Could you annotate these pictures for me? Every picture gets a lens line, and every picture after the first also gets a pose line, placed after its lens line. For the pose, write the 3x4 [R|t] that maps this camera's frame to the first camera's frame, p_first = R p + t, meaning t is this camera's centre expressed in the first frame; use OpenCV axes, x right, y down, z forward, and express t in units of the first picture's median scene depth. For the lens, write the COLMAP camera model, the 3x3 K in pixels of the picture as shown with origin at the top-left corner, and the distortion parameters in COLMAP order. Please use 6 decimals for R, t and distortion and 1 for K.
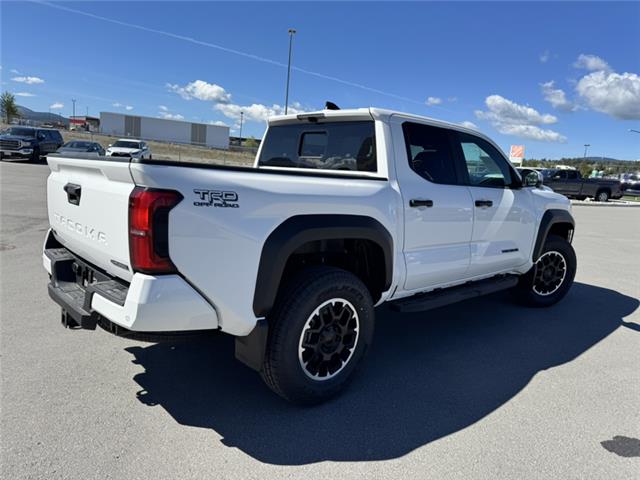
lens RADIAL K [[454.3, 0, 319.9], [0, 454.3, 245.6], [0, 0, 1]] dist [0.051203, -0.048096]
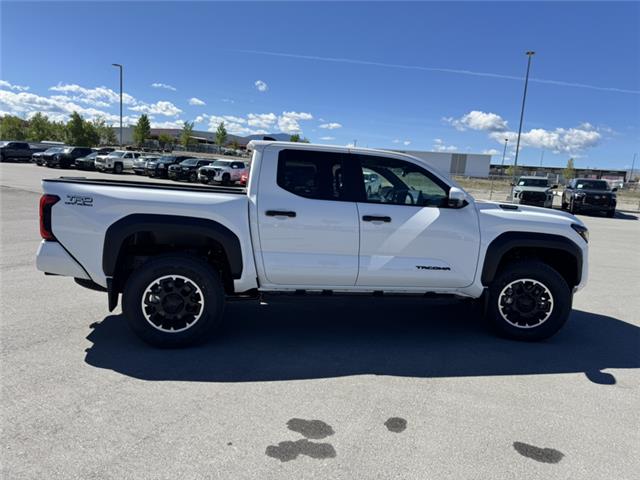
lens RADIAL K [[454.3, 0, 318.6], [0, 454.3, 241.3], [0, 0, 1]] dist [0.051203, -0.048096]
pose [[0.836341, 0.055154, -0.545427, 1.118731], [-0.094498, 0.994538, -0.044331, 0.030962], [0.540003, 0.088618, 0.836985, 0.033930]]
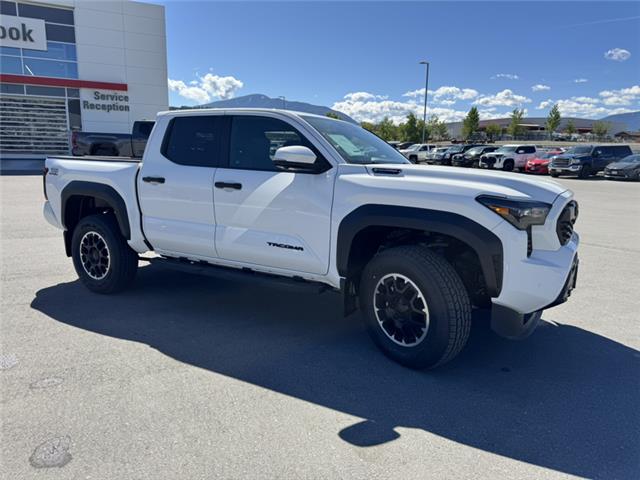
lens RADIAL K [[454.3, 0, 324.9], [0, 454.3, 235.7], [0, 0, 1]] dist [0.051203, -0.048096]
pose [[0.286310, 0.098058, -0.953106, 1.825716], [-0.161821, 0.985408, 0.052770, -0.094718], [0.944373, 0.139124, 0.298000, 1.238339]]
